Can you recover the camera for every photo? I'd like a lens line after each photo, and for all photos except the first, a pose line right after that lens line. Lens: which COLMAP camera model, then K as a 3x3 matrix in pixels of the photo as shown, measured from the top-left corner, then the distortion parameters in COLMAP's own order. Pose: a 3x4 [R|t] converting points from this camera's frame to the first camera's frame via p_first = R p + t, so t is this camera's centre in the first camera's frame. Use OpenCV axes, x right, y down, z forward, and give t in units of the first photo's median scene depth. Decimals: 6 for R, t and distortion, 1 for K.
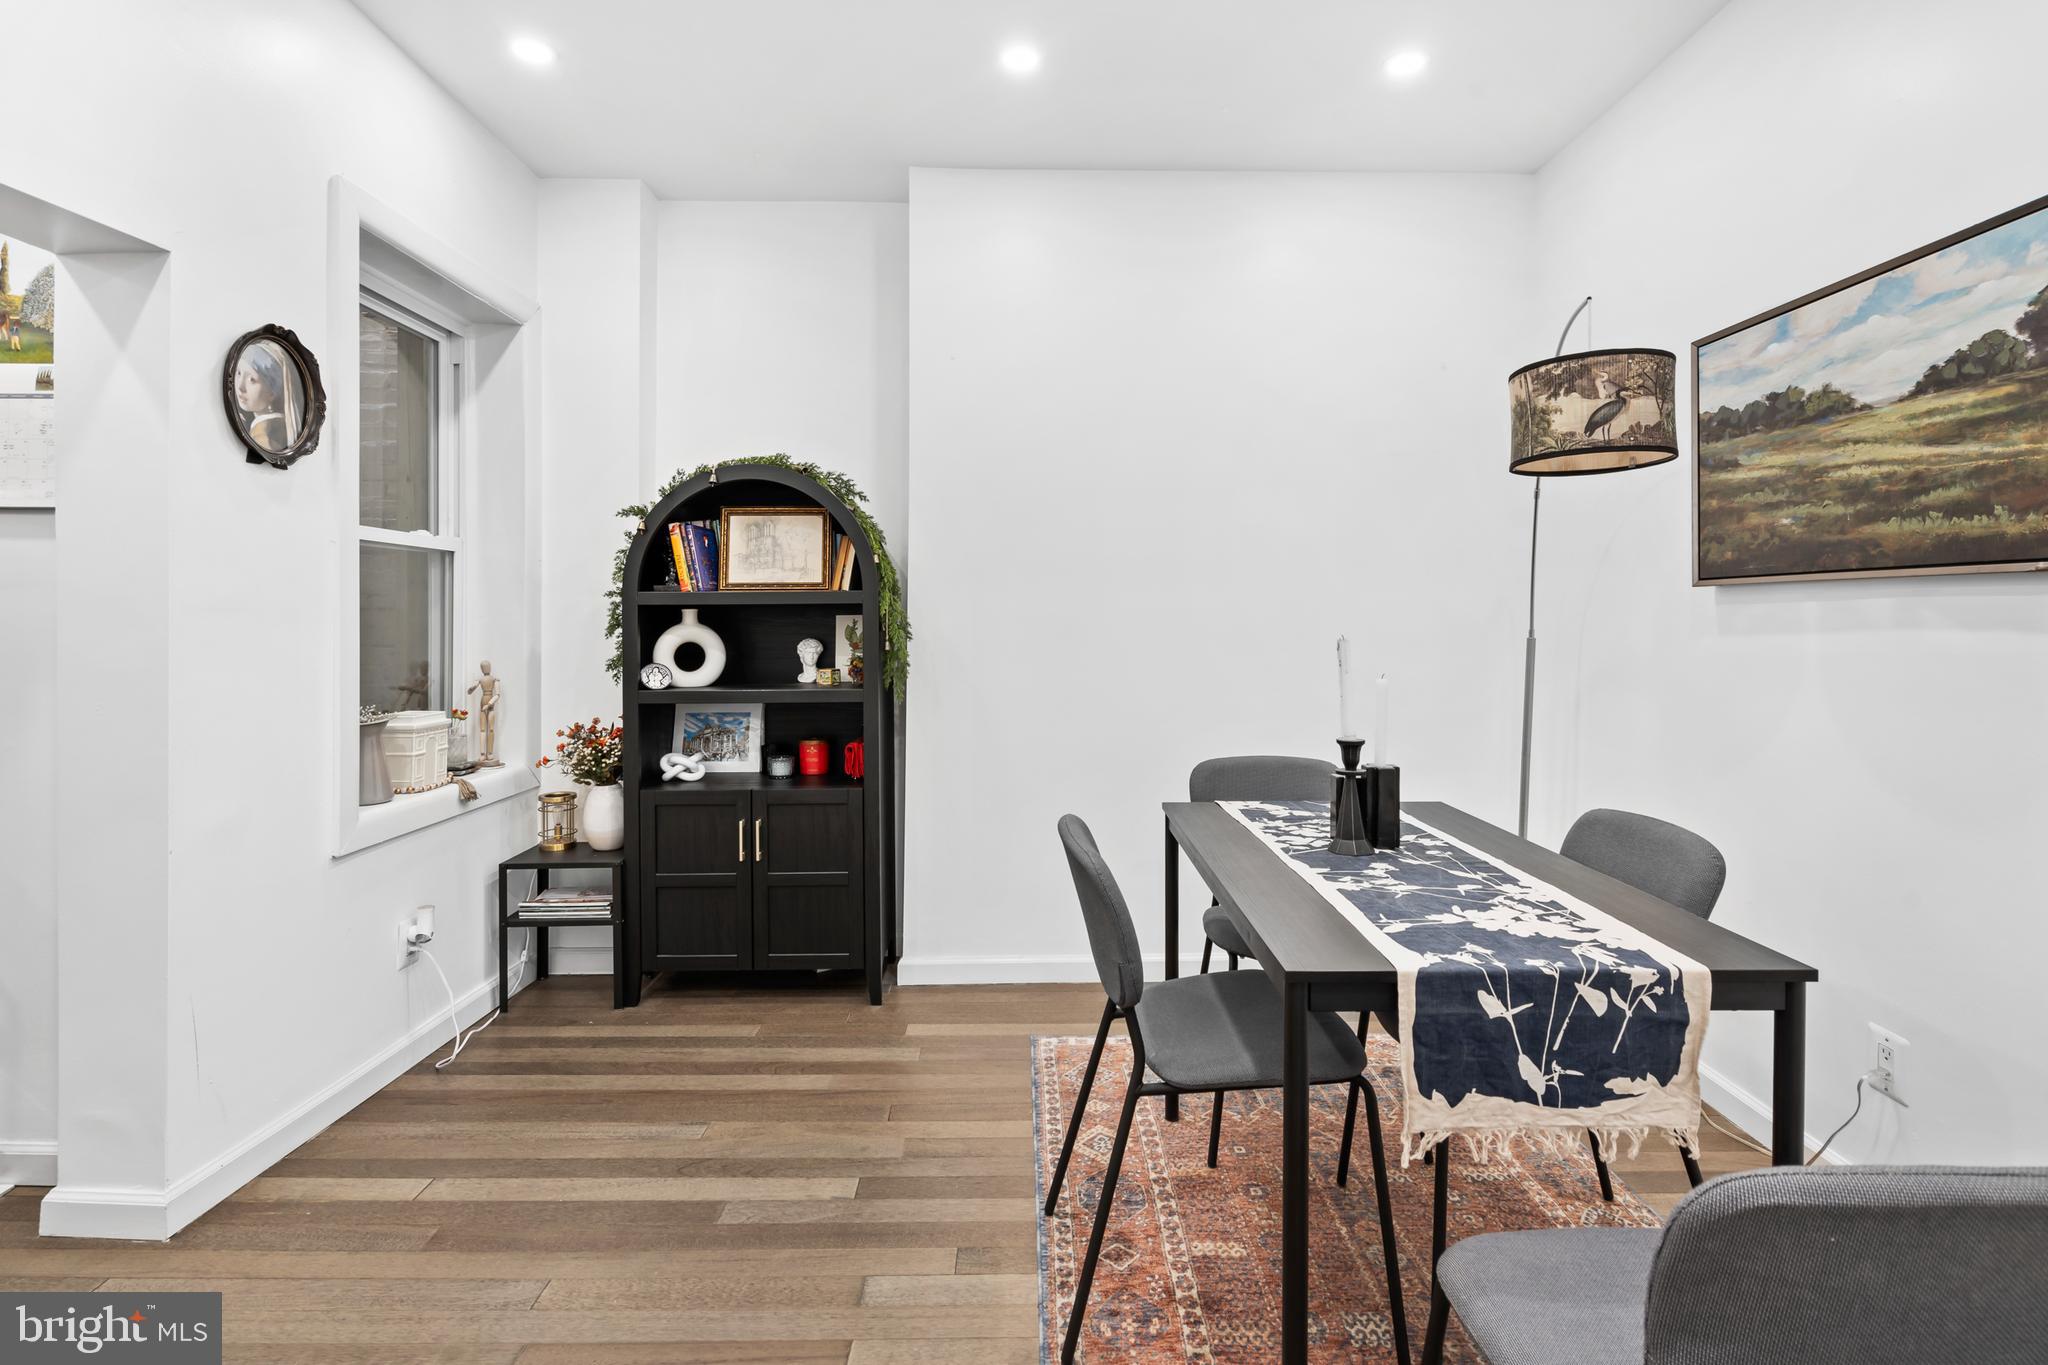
lens RADIAL K [[971.3, 0, 1021.9], [0, 971.3, 622.8], [0, 0, 1]] dist [-0.001686, 0.000820]
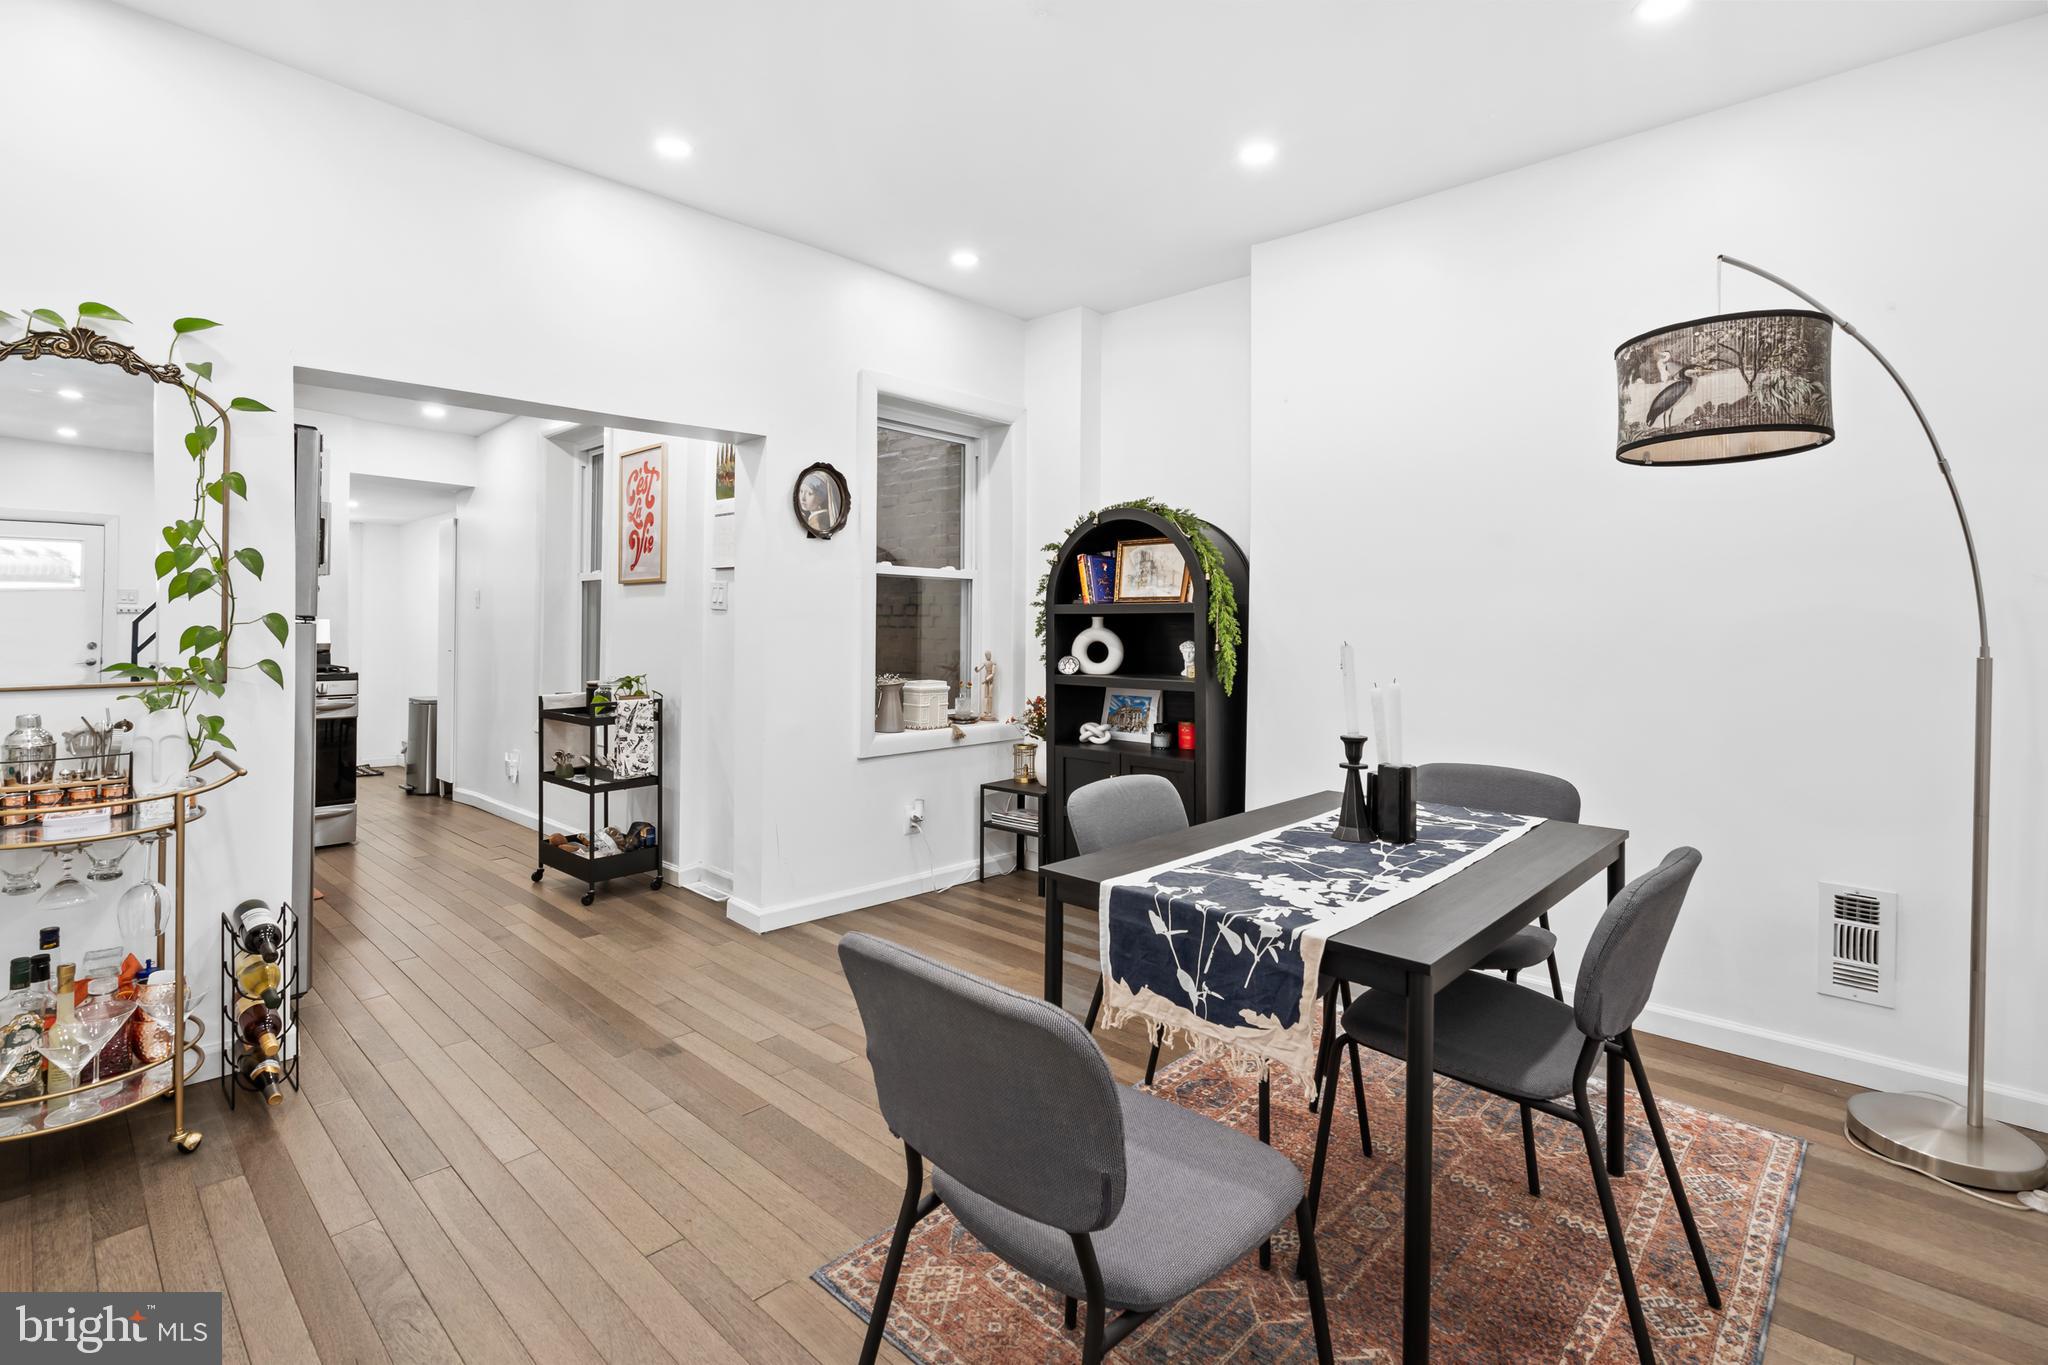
lens RADIAL K [[940.4, 0, 1058.3], [0, 940.4, 629.6], [0, 0, 1]] dist [-0.001674, -0.000131]
pose [[0.737072, 0.010658, -0.675731, 0.739922], [-0.011573, 0.999928, 0.003148, 0.000119], [0.675716, 0.005500, 0.737142, -0.008183]]
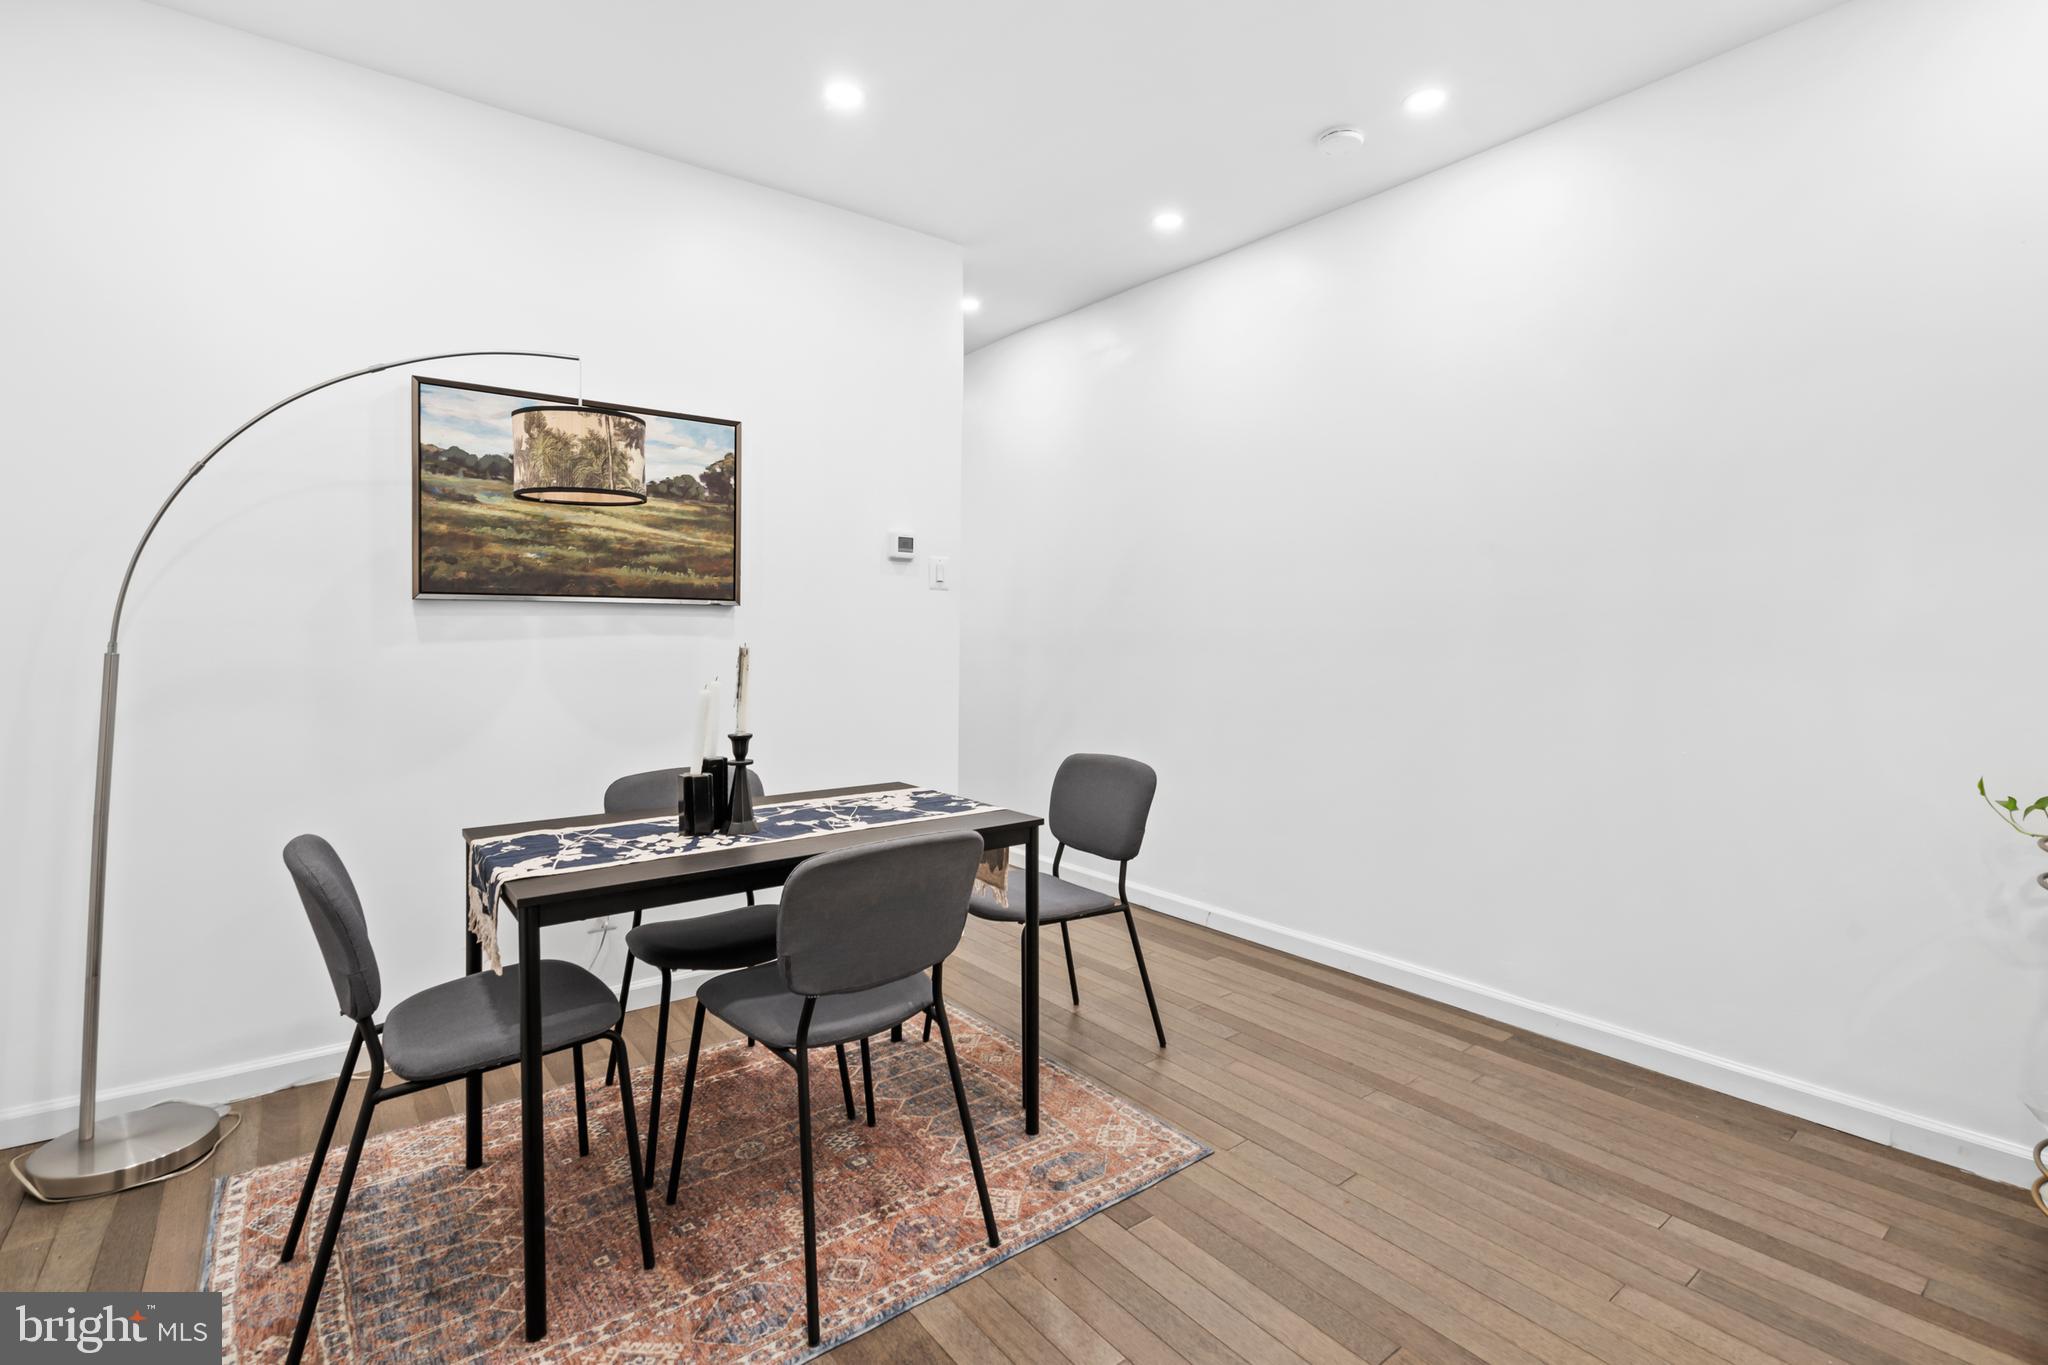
lens RADIAL K [[912.6, 0, 1024.0], [0, 912.6, 682.5], [0, 0, 1]] dist [-0.002526, 0.000576]
pose [[-0.606367, -0.047316, 0.793776, -0.680731], [-0.000131, 0.998234, 0.059403, -0.004712], [-0.795185, 0.035916, -0.605302, 1.318144]]
